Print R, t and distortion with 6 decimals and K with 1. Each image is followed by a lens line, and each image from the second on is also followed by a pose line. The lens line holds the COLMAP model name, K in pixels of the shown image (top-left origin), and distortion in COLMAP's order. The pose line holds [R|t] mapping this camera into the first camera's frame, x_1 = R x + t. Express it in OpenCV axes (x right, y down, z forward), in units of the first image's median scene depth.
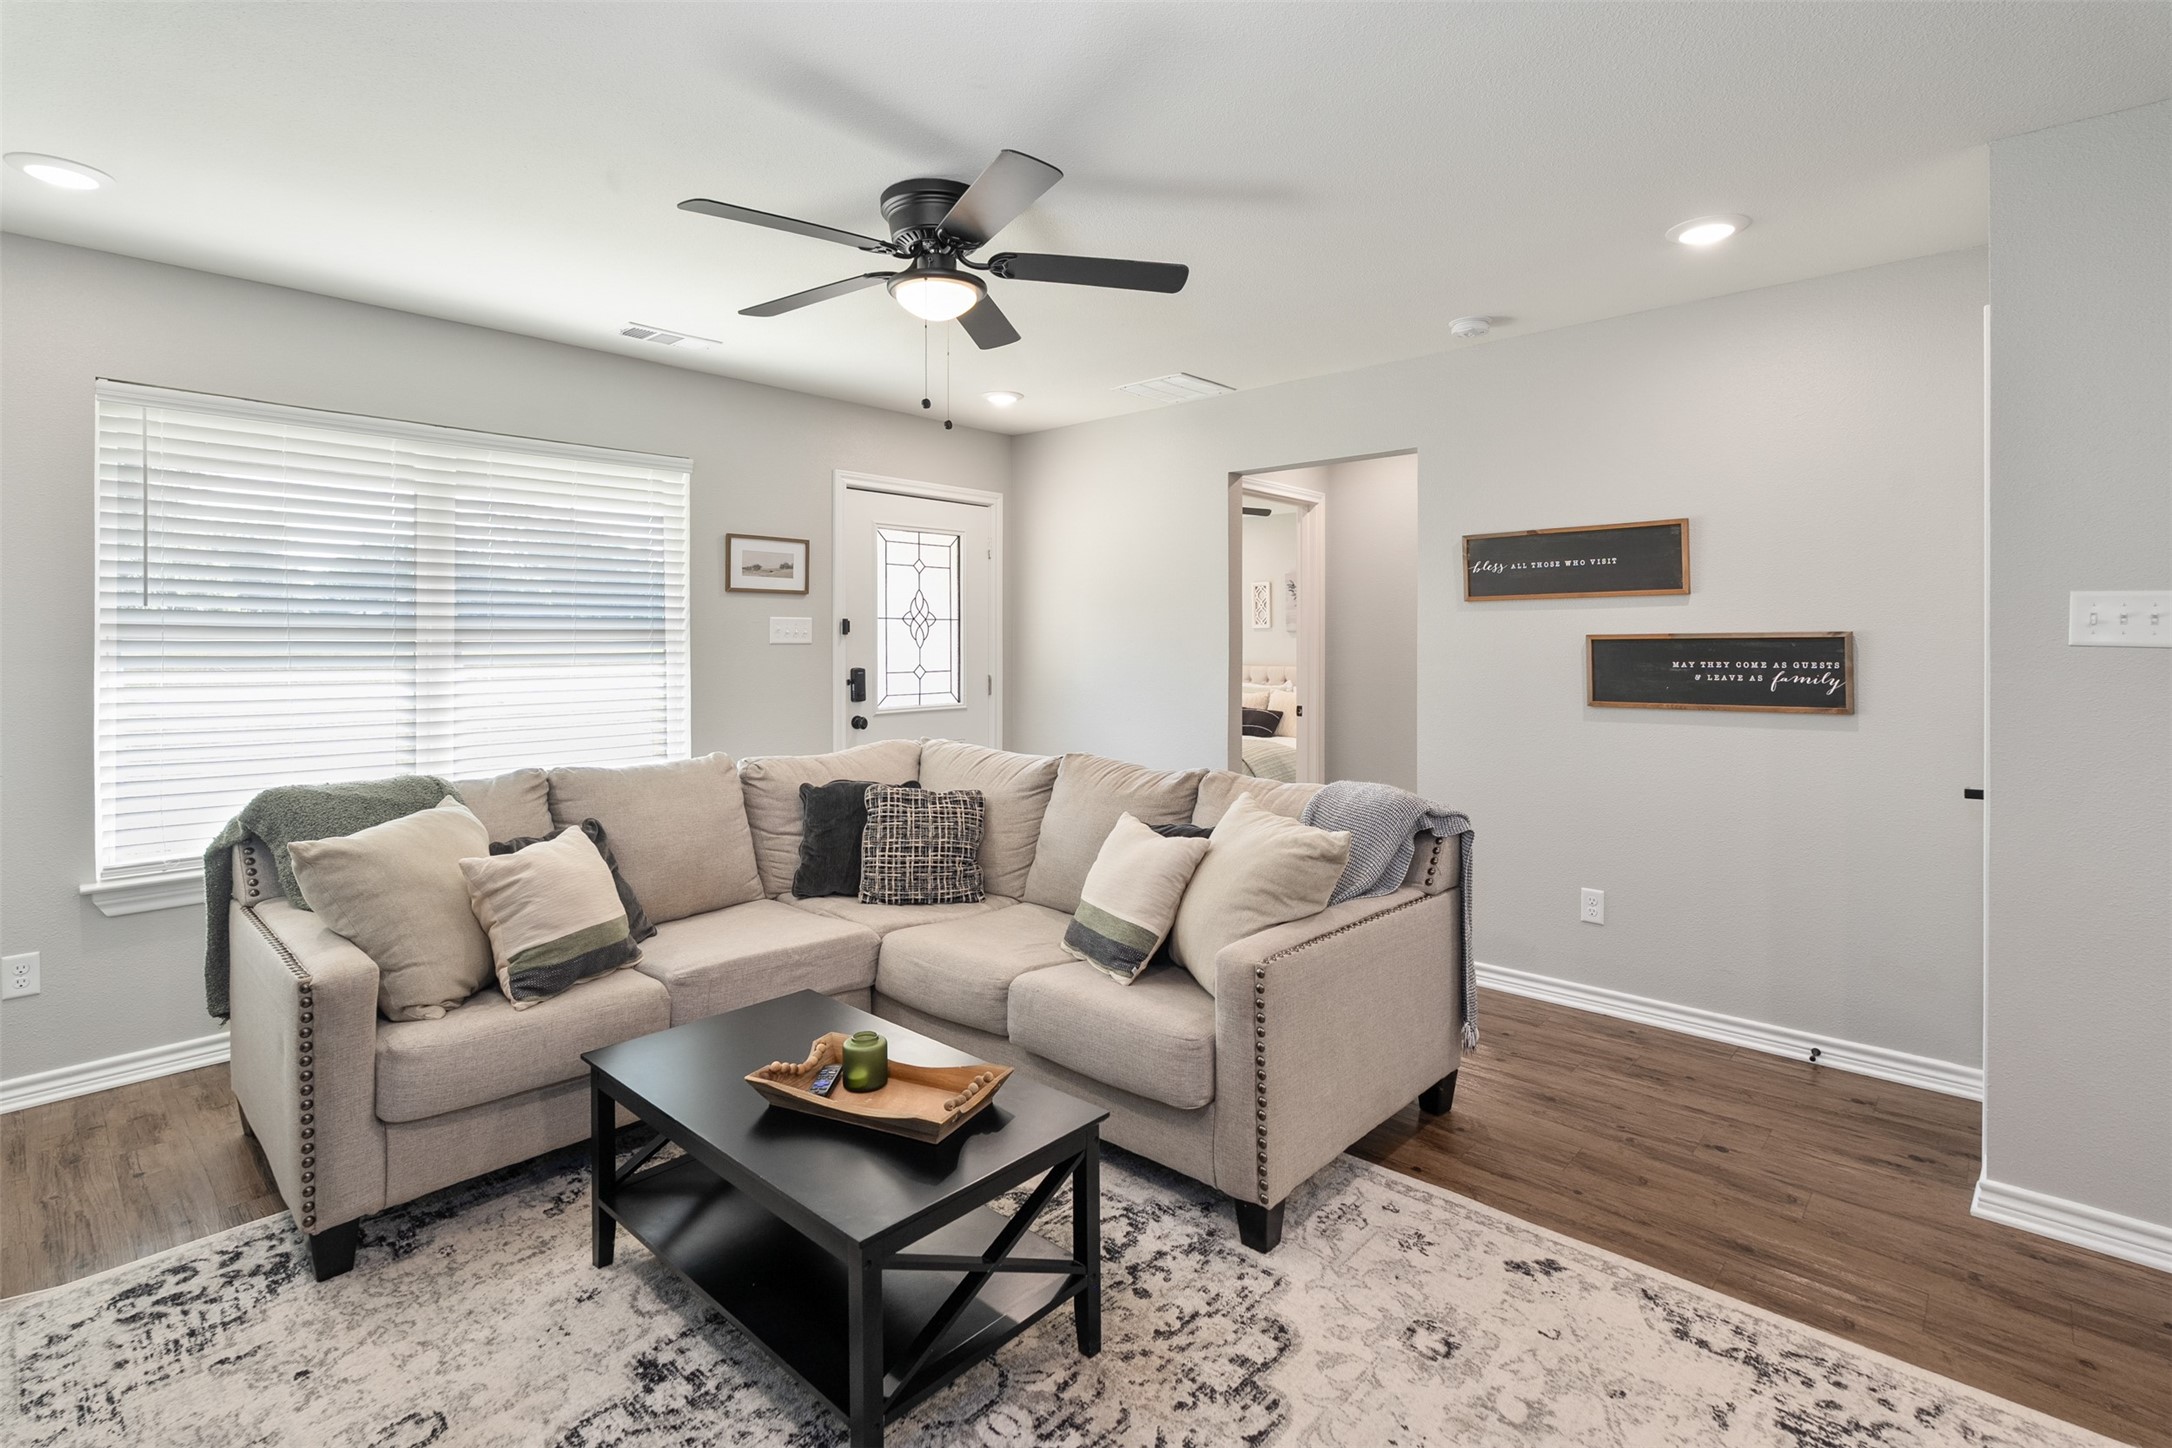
lens RADIAL K [[1029.5, 0, 1108.6], [0, 1029.5, 642.5], [0, 0, 1]] dist [-0.001949, -0.000280]
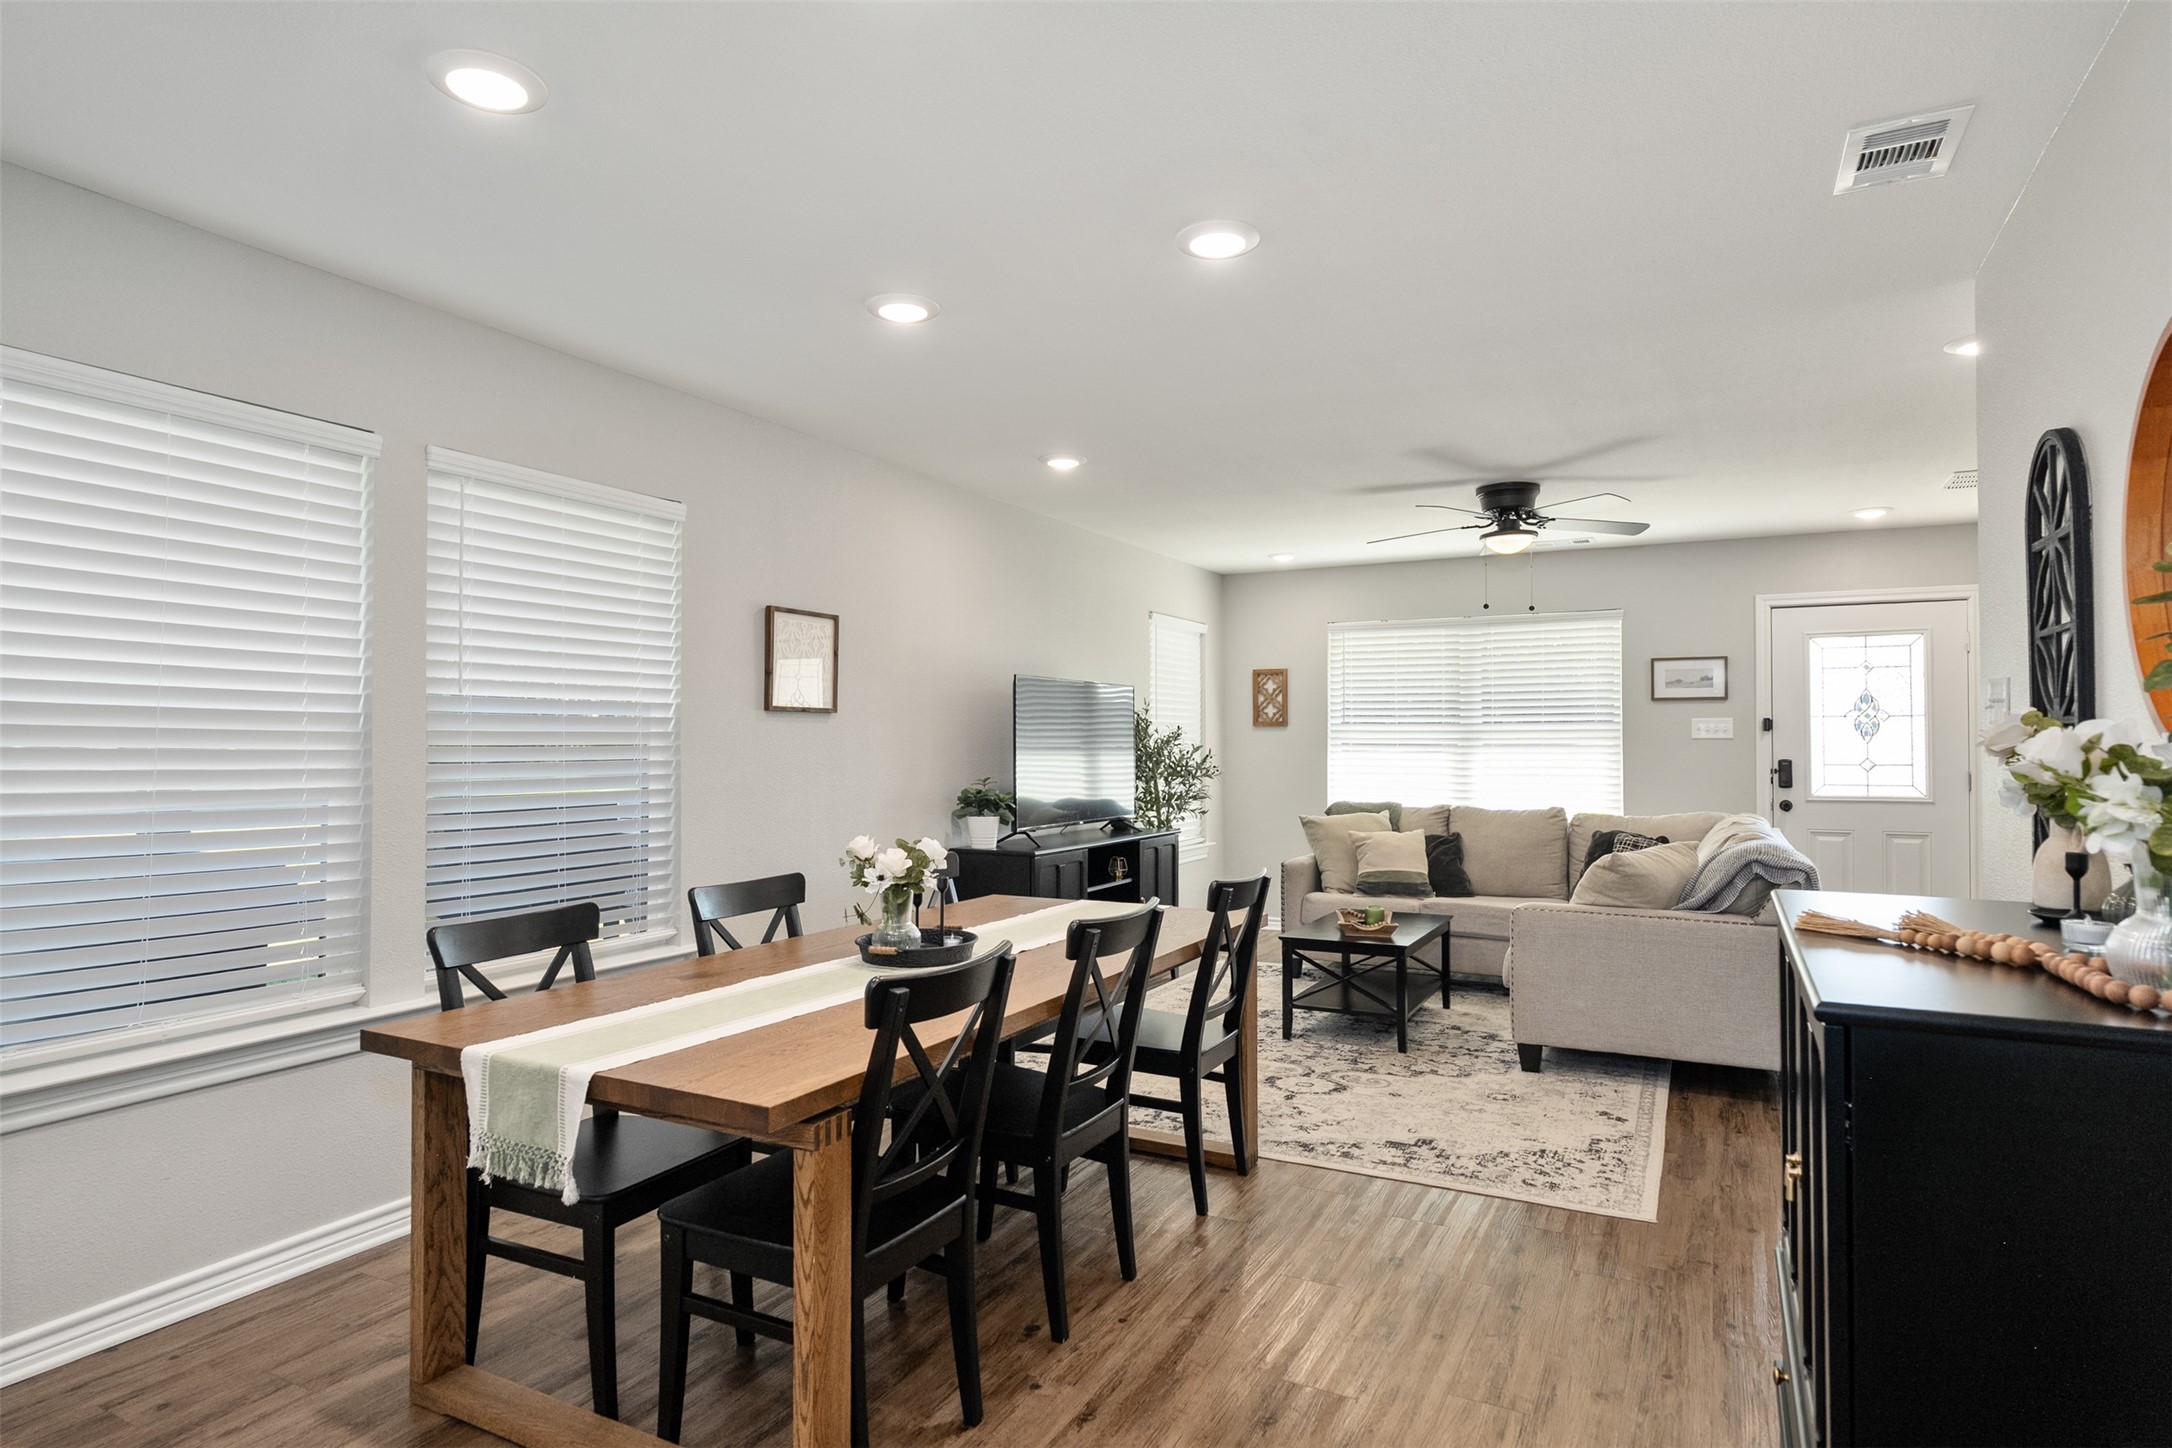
lens RADIAL K [[1207.0, 0, 1088.4], [0, 1207.0, 725.2], [0, 0, 1]] dist [-0.011247, 0.000736]
pose [[0.258241, -0.014049, -0.965978, 1.057376], [-0.001991, 0.999884, -0.015075, 0.009276], [0.966079, 0.005816, 0.258183, -0.152986]]
